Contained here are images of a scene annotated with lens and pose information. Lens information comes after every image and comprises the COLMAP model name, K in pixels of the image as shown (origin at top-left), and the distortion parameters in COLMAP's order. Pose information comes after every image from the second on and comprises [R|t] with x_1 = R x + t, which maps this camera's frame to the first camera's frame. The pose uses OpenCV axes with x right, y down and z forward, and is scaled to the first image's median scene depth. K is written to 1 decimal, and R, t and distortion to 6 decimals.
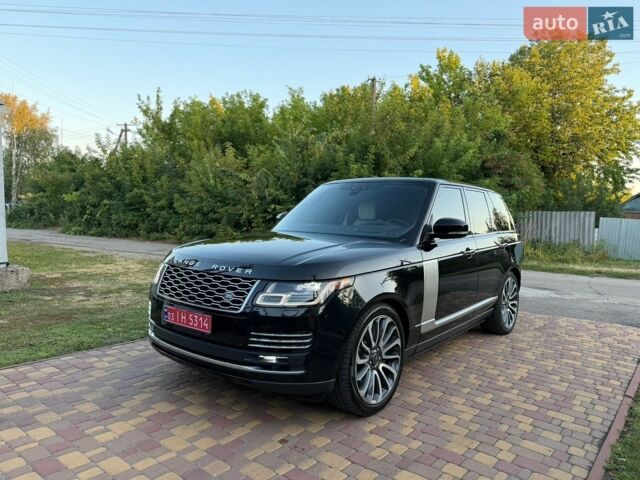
lens RADIAL K [[474.8, 0, 320.0], [0, 474.8, 240.0], [0, 0, 1]] dist [0.064556, -0.129337]
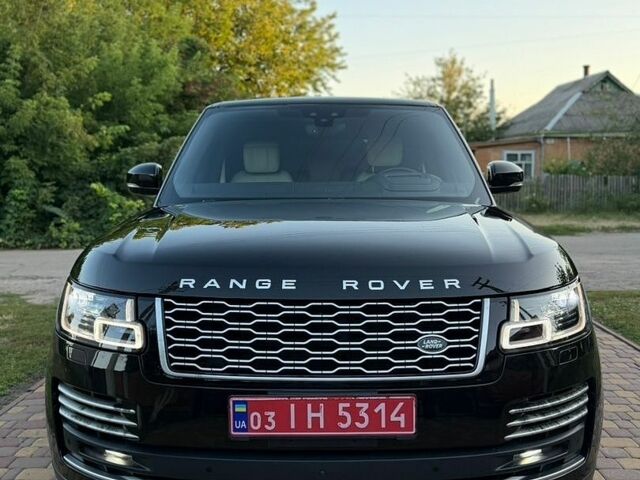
lens RADIAL K [[668.4, 0, 320.0], [0, 668.4, 240.0], [0, 0, 1]] dist [0.123279, 0.003879]
pose [[0.788918, -0.102747, 0.605848, -0.646007], [0.067377, 0.994441, 0.080914, -0.039422], [-0.610794, -0.023014, 0.791455, 0.550000]]
